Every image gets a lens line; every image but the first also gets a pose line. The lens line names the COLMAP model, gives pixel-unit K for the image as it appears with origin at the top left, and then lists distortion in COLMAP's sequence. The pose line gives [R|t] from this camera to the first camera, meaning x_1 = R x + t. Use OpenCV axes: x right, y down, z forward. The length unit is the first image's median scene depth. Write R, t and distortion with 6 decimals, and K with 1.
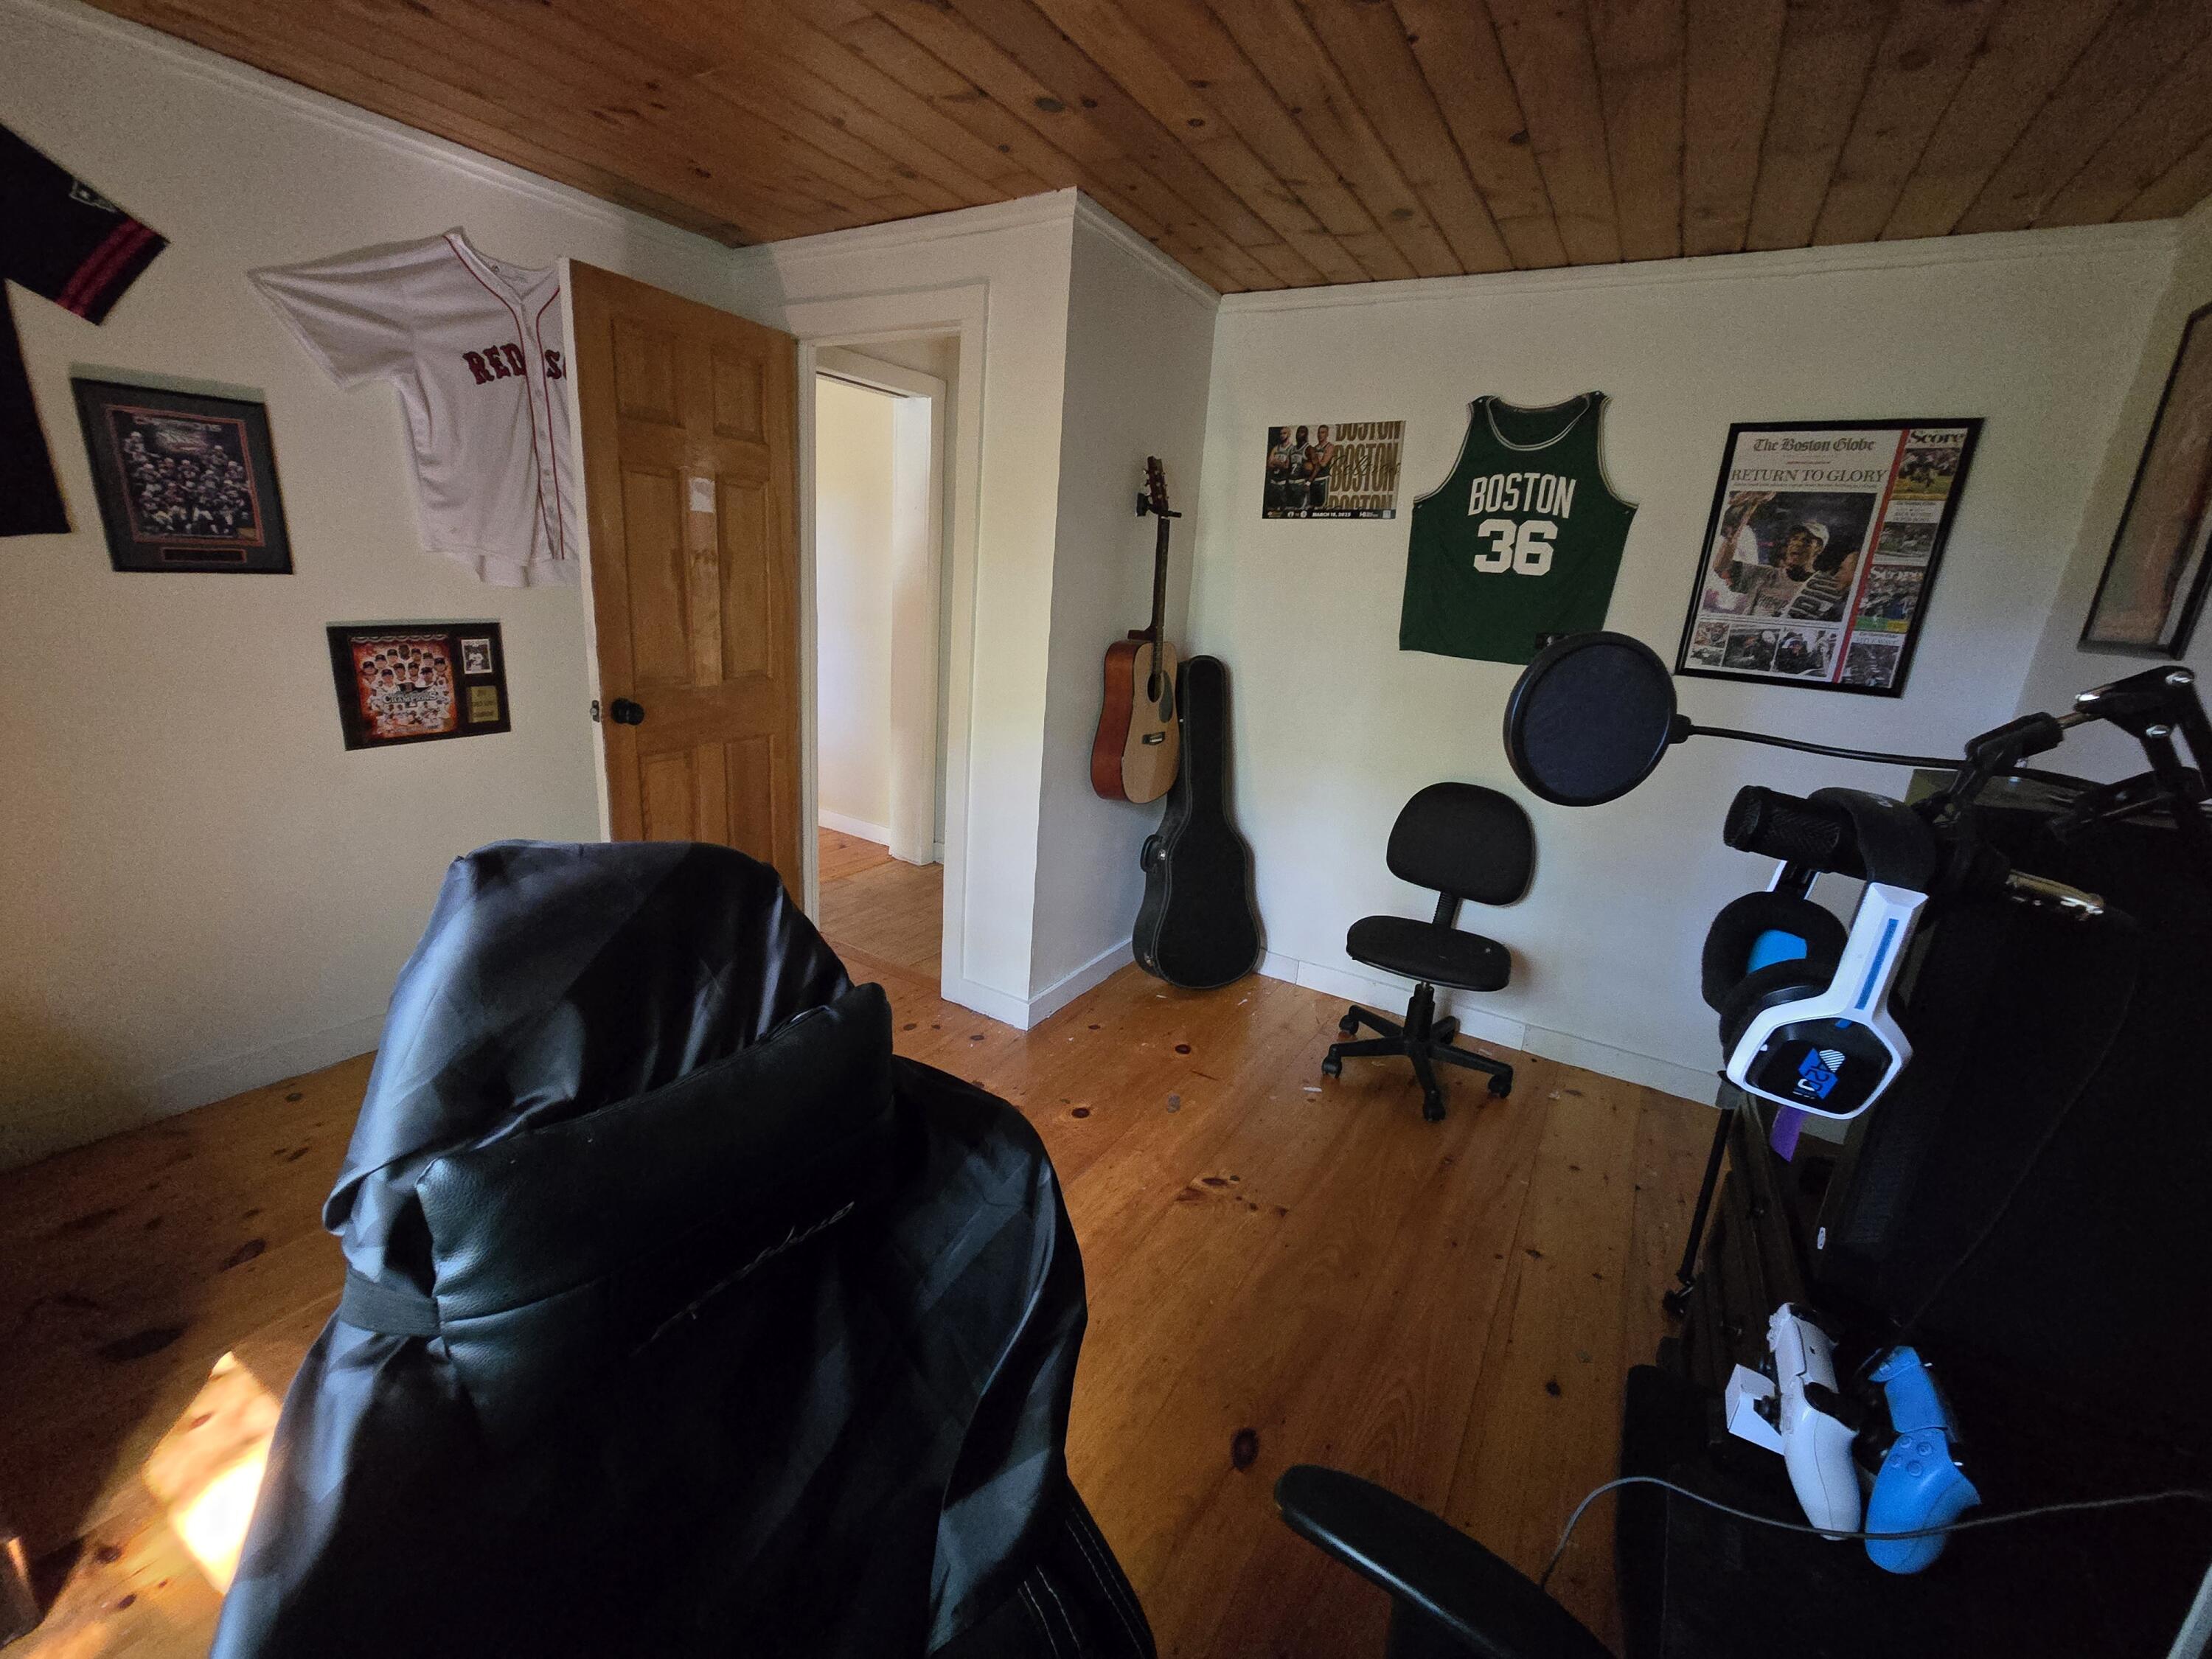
lens RADIAL K [[902.4, 0, 1105.8], [0, 902.4, 813.8], [0, 0, 1]] dist [-0.002097, -0.000382]
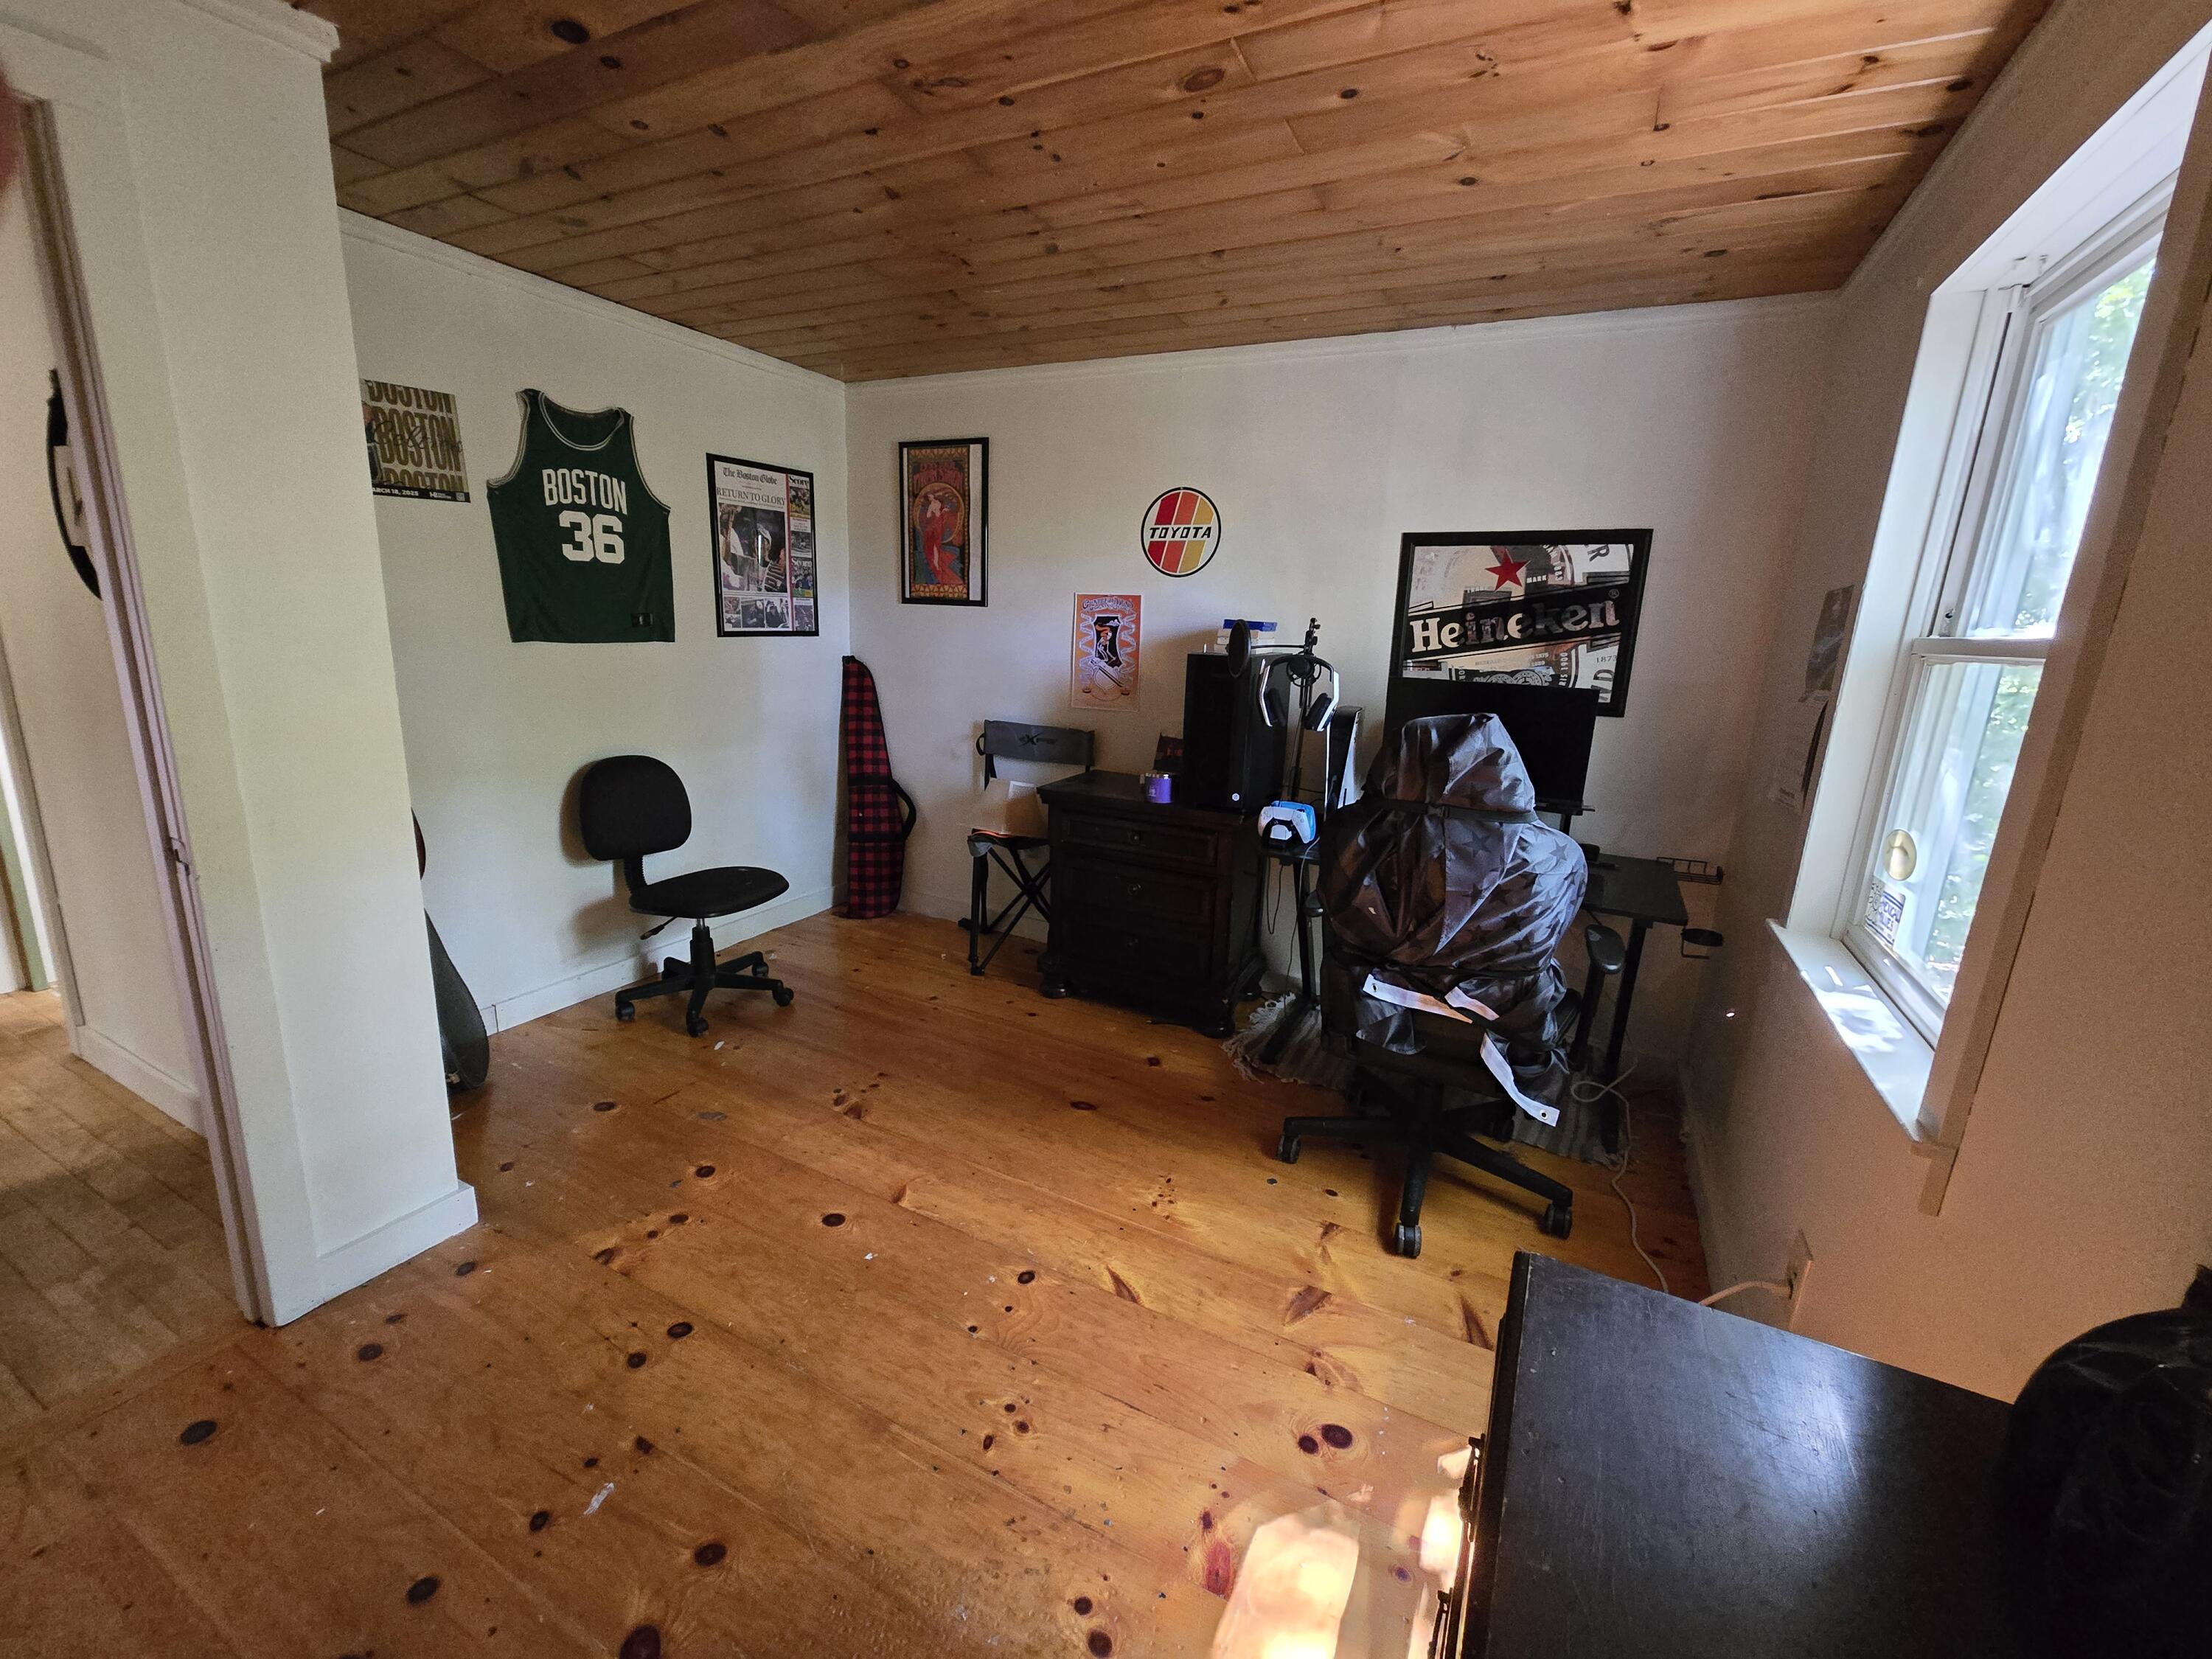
lens RADIAL K [[902.4, 0, 1105.8], [0, 902.4, 813.8], [0, 0, 1]] dist [-0.002097, -0.000382]
pose [[-0.058172, -0.289688, 0.955352, -0.760655], [0.217556, 0.930293, 0.295336, -0.176610], [-0.974313, 0.225023, 0.008906, 0.469882]]
